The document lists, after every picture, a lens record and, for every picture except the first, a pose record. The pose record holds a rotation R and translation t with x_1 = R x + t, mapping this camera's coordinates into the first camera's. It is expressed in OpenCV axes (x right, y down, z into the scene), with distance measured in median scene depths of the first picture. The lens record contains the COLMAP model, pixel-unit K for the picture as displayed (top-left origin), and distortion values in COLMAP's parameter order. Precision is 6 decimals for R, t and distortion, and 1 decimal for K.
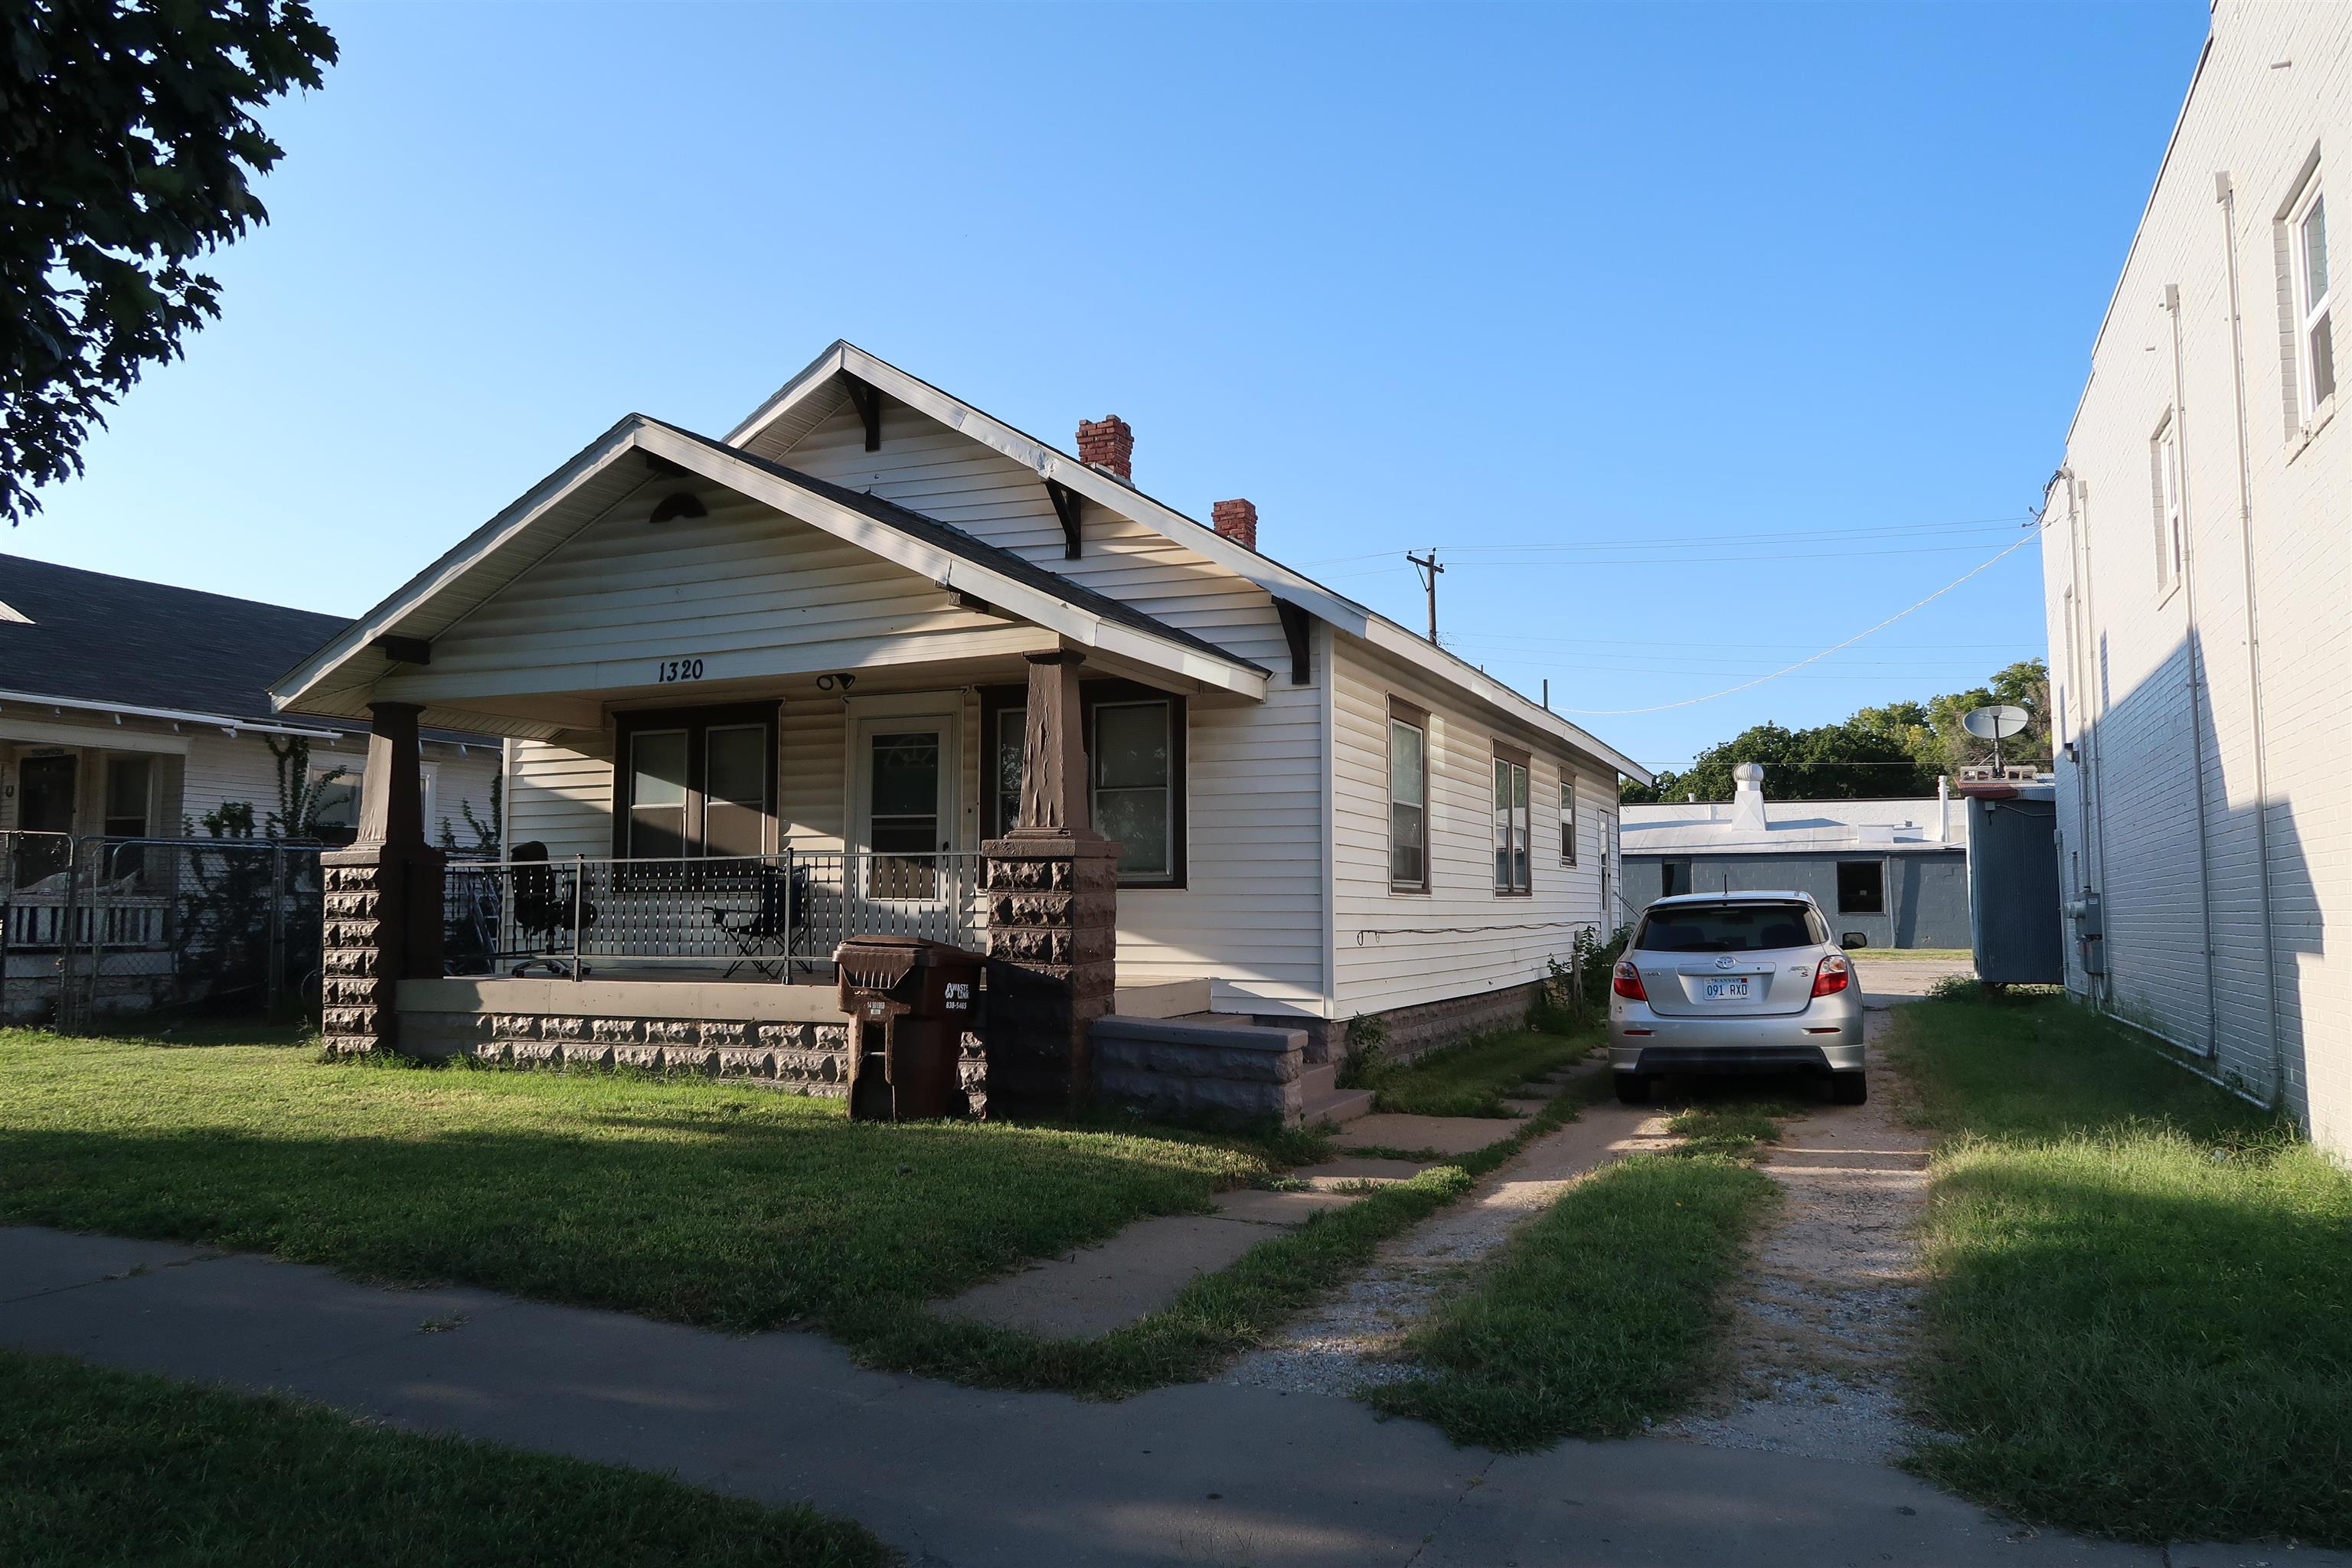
lens RADIAL K [[1626.2, 0, 1171.6], [0, 1626.2, 786.1], [0, 0, 1]] dist [-0.021362, 0.007544]
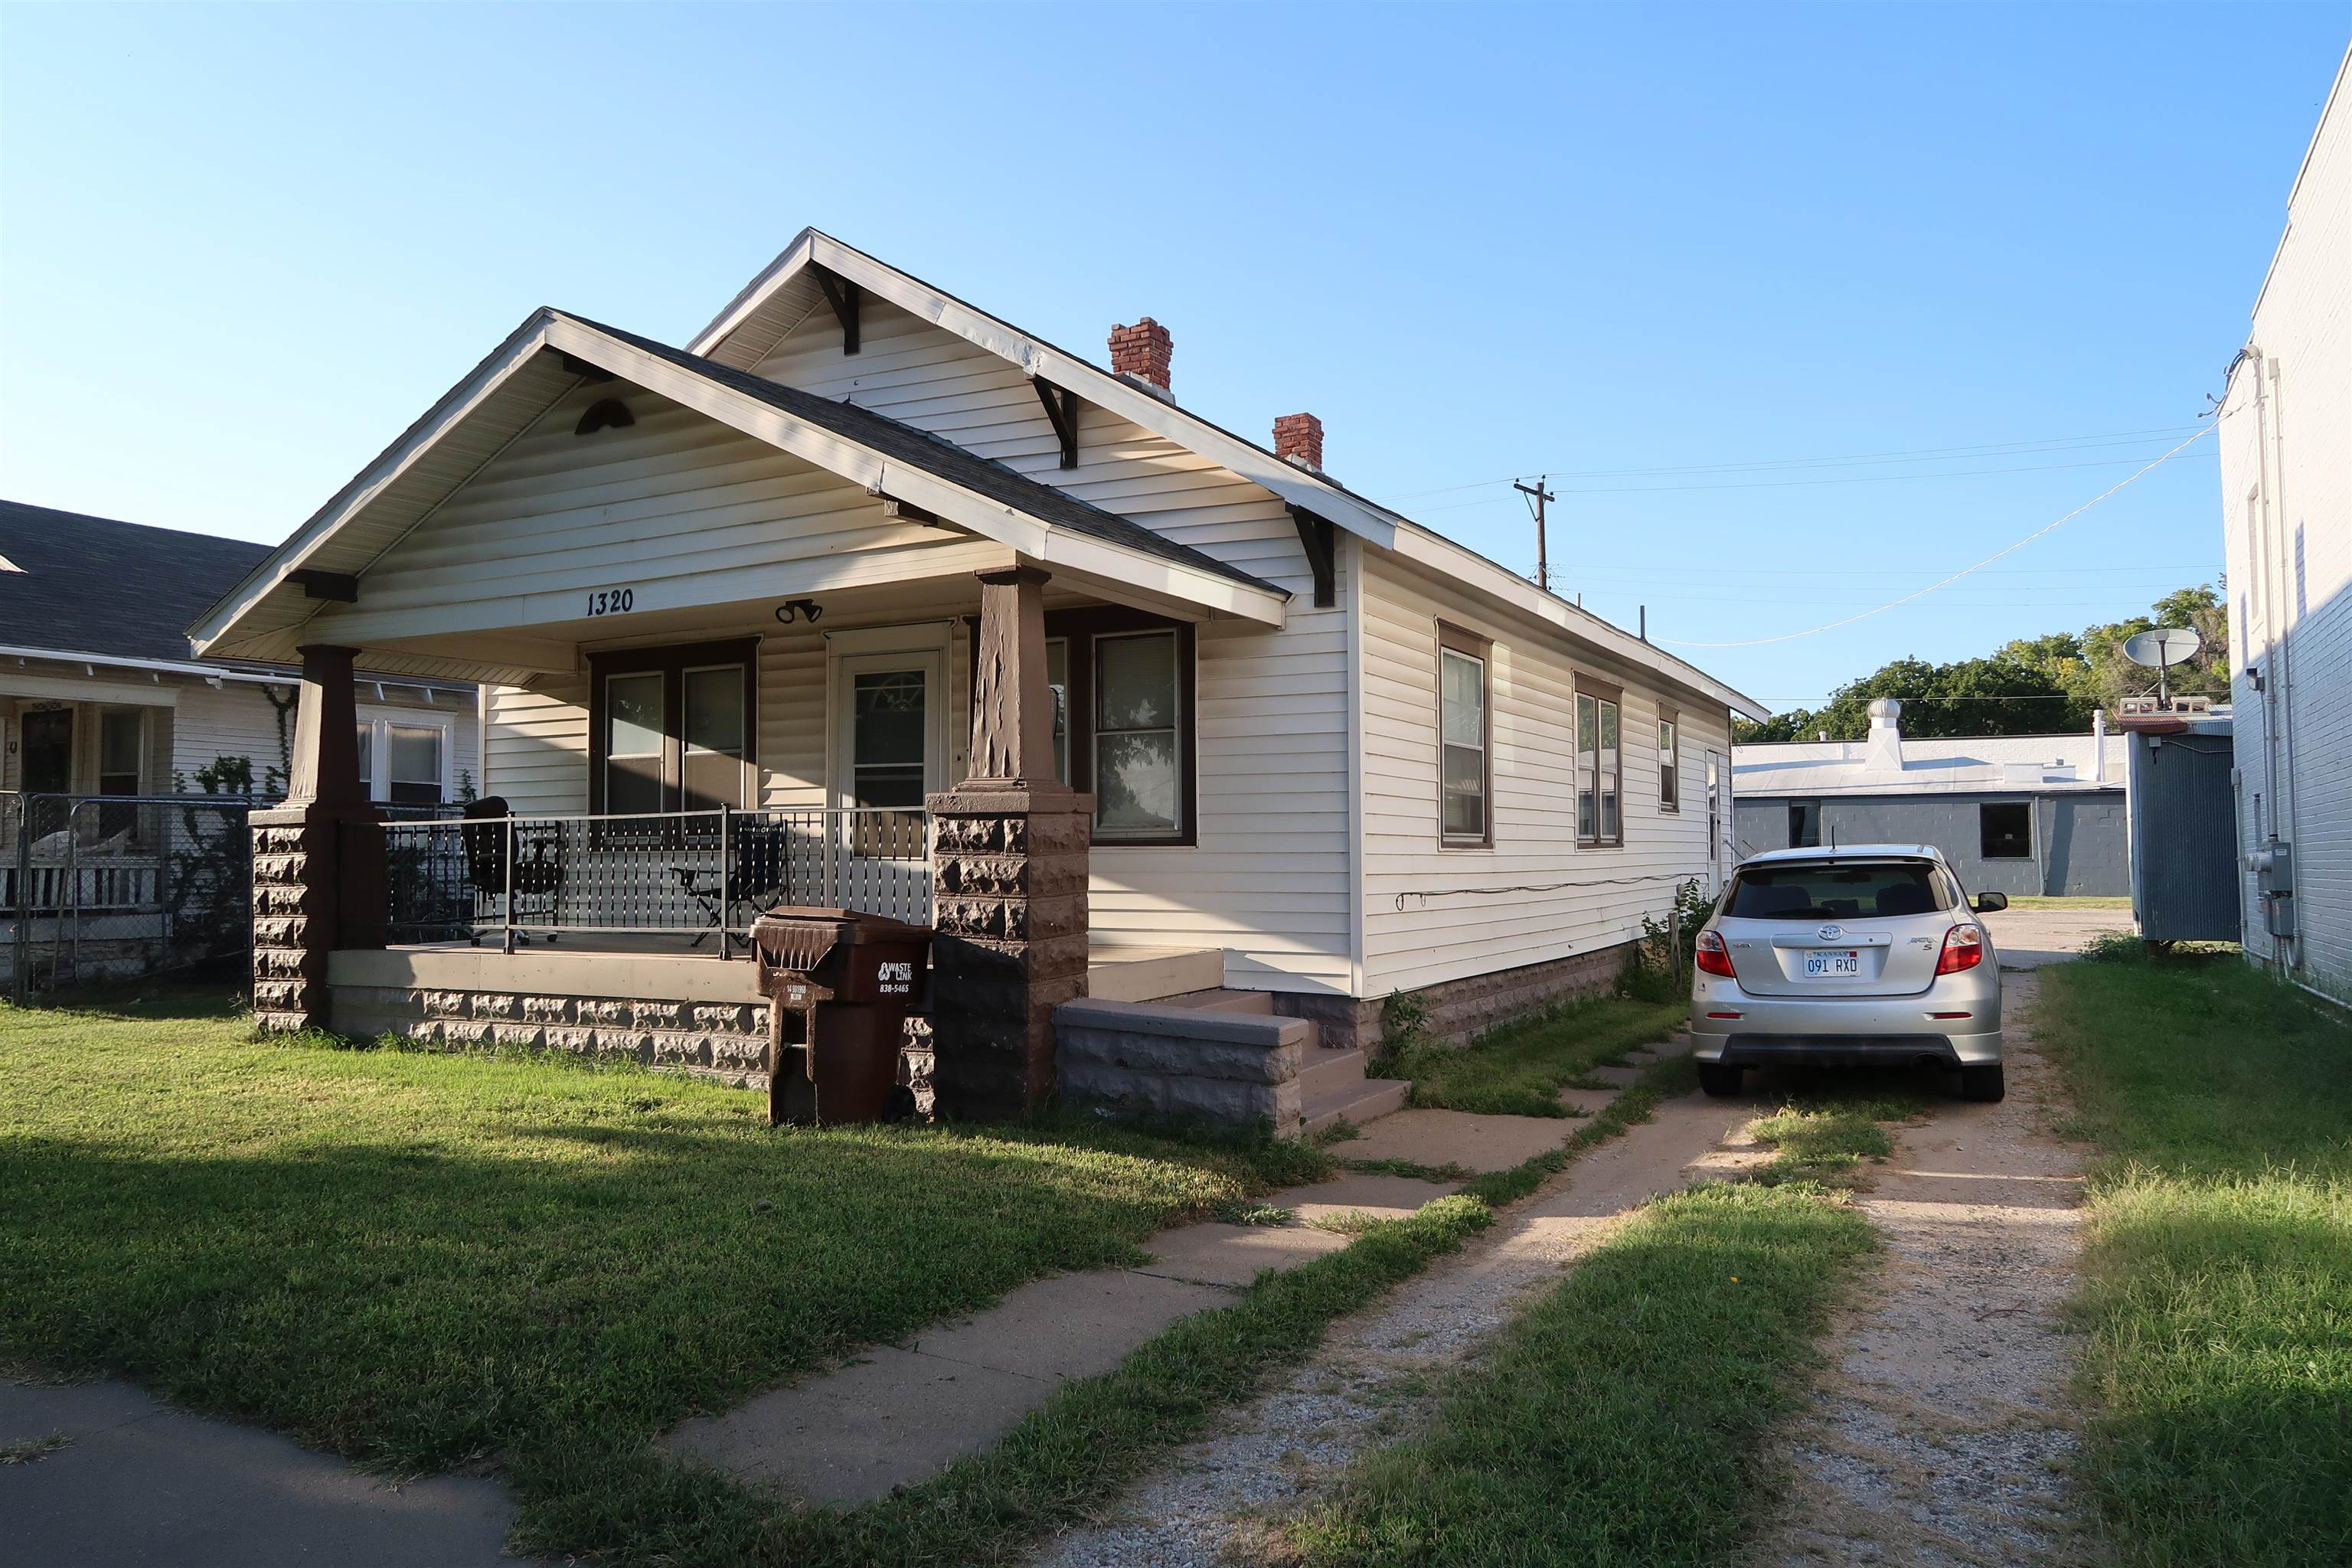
lens RADIAL K [[1626.2, 0, 1174.2], [0, 1626.2, 783.0], [0, 0, 1]] dist [-0.021362, 0.007544]
pose [[0.997190, -0.007920, -0.074493, 0.062291], [0.010318, 0.999439, 0.031861, 0.001698], [0.074199, -0.032540, 0.996712, 0.135141]]
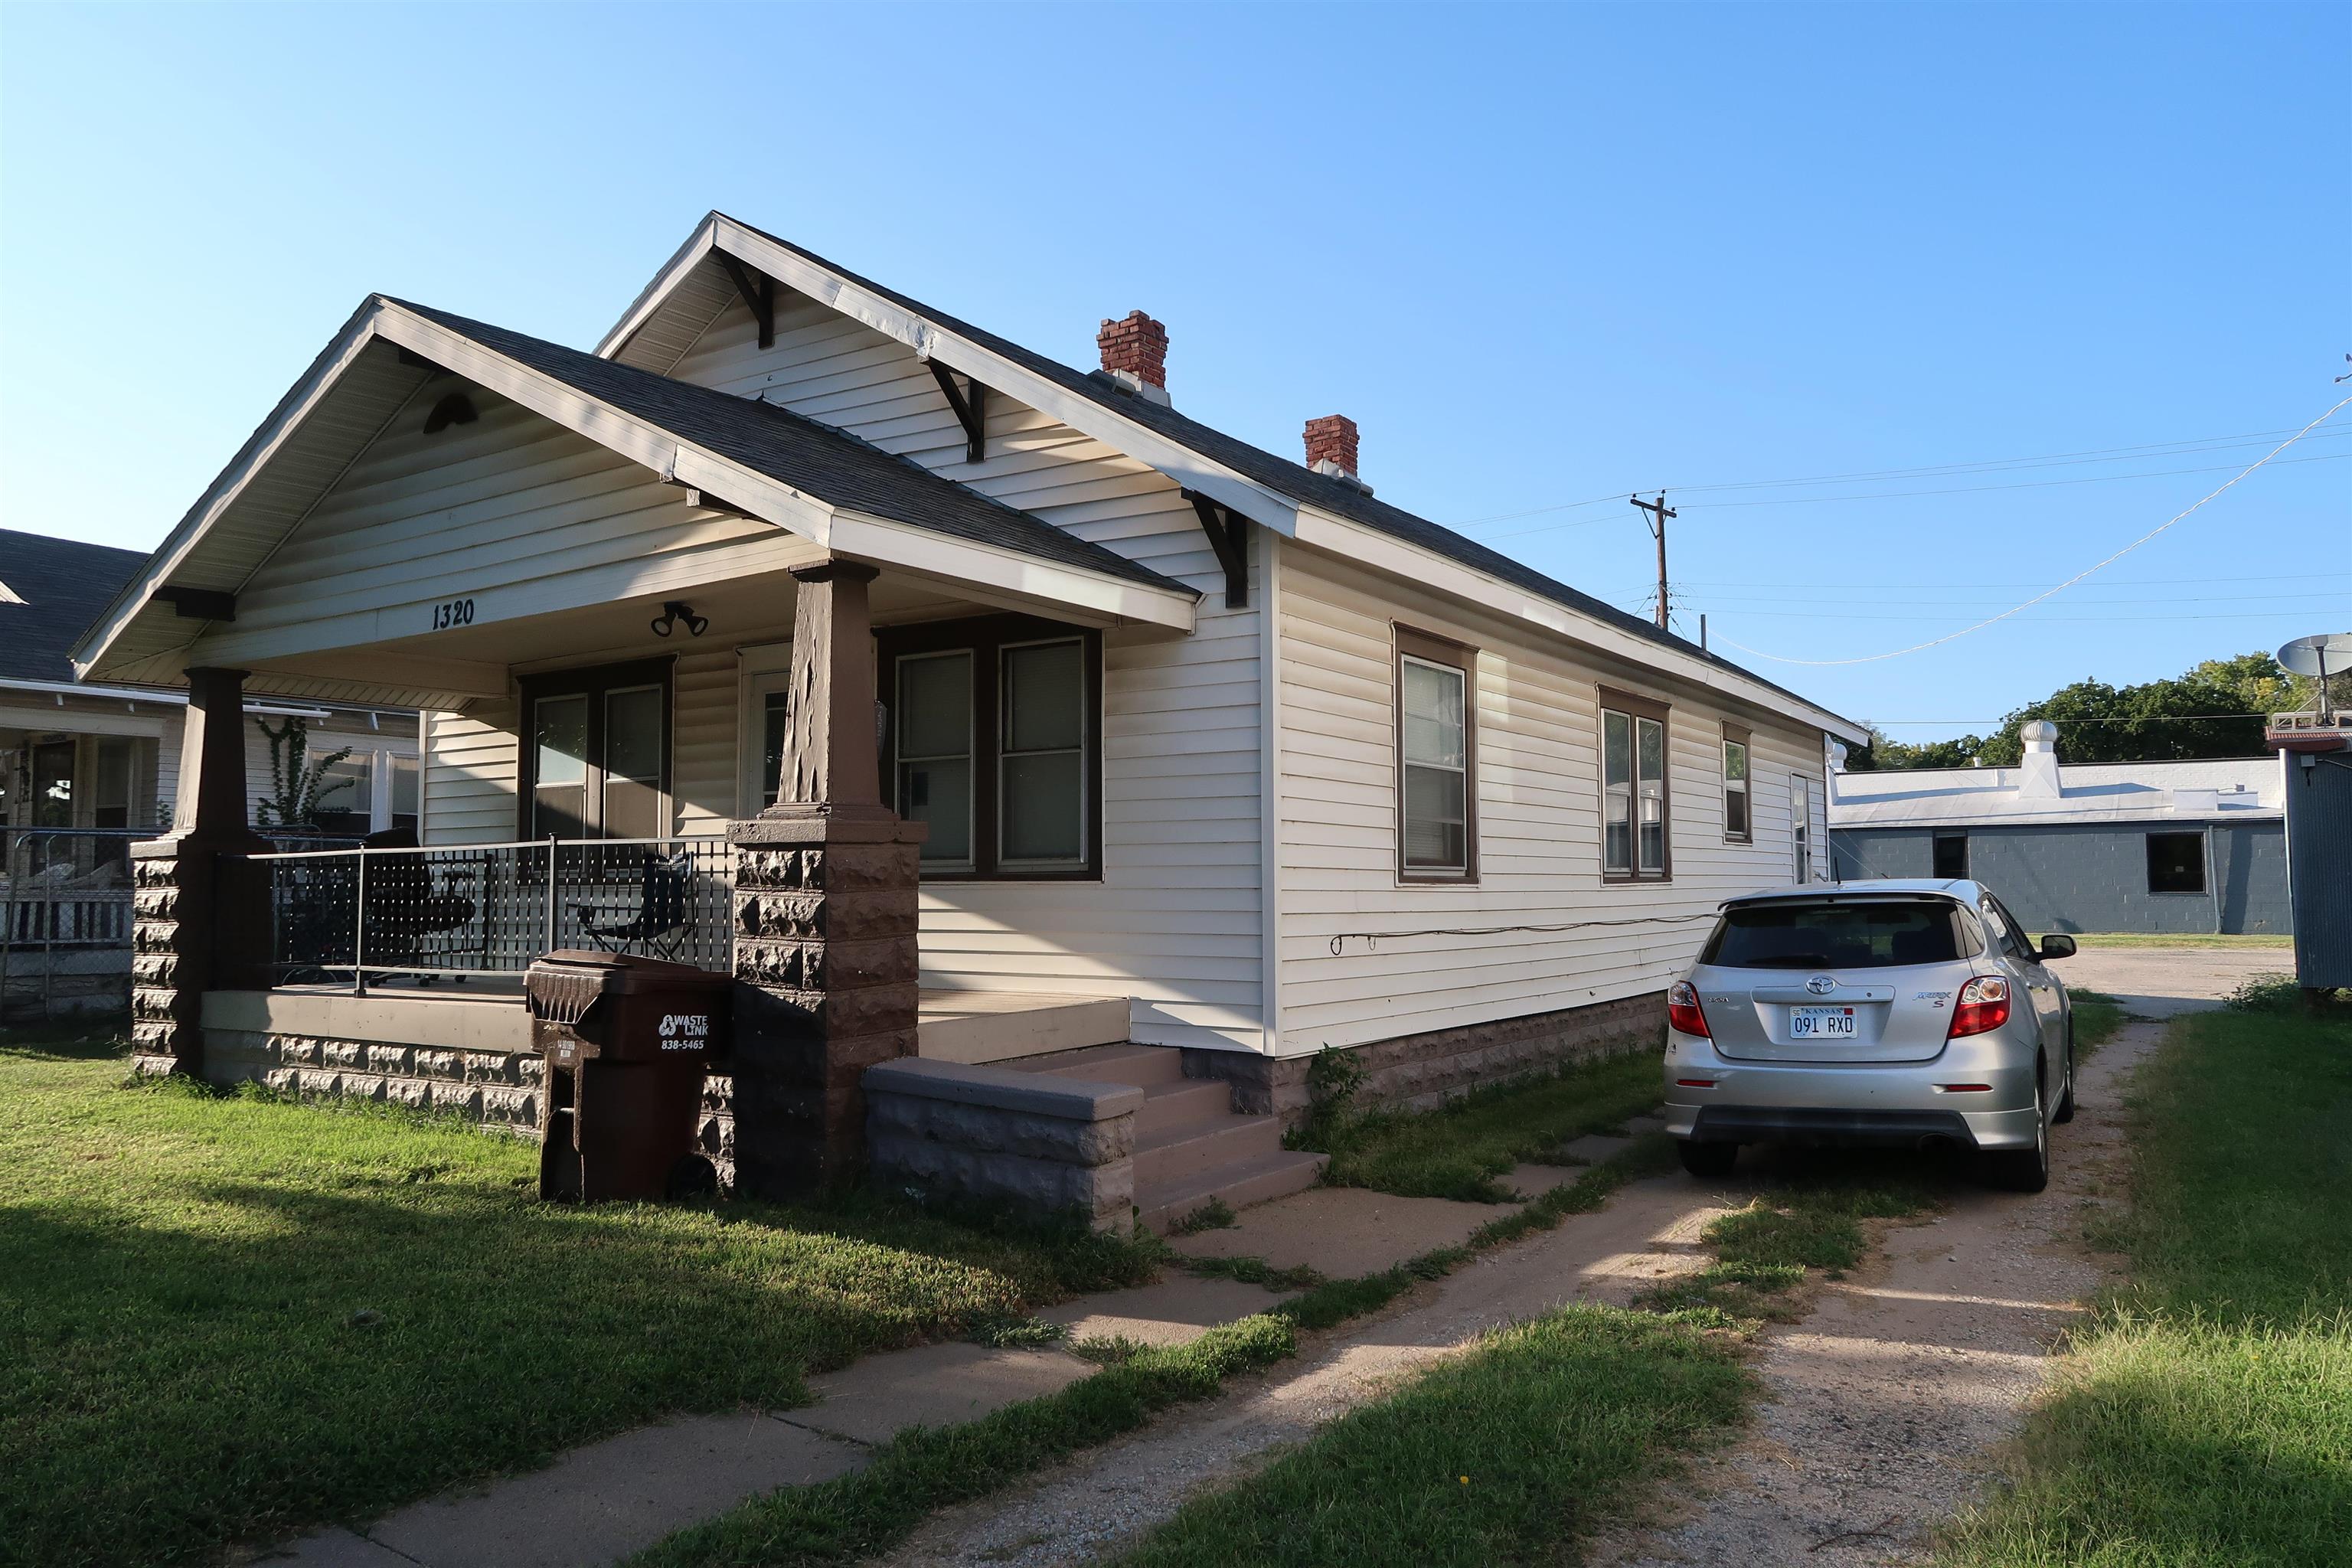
lens RADIAL K [[1626.2, 0, 1175.3], [0, 1626.2, 782.4], [0, 0, 1]] dist [-0.021362, 0.007544]
pose [[0.985497, -0.014732, -0.169053, 0.173132], [0.016647, 0.999812, 0.009917, 0.009637], [0.168875, -0.012587, 0.985557, 0.249727]]
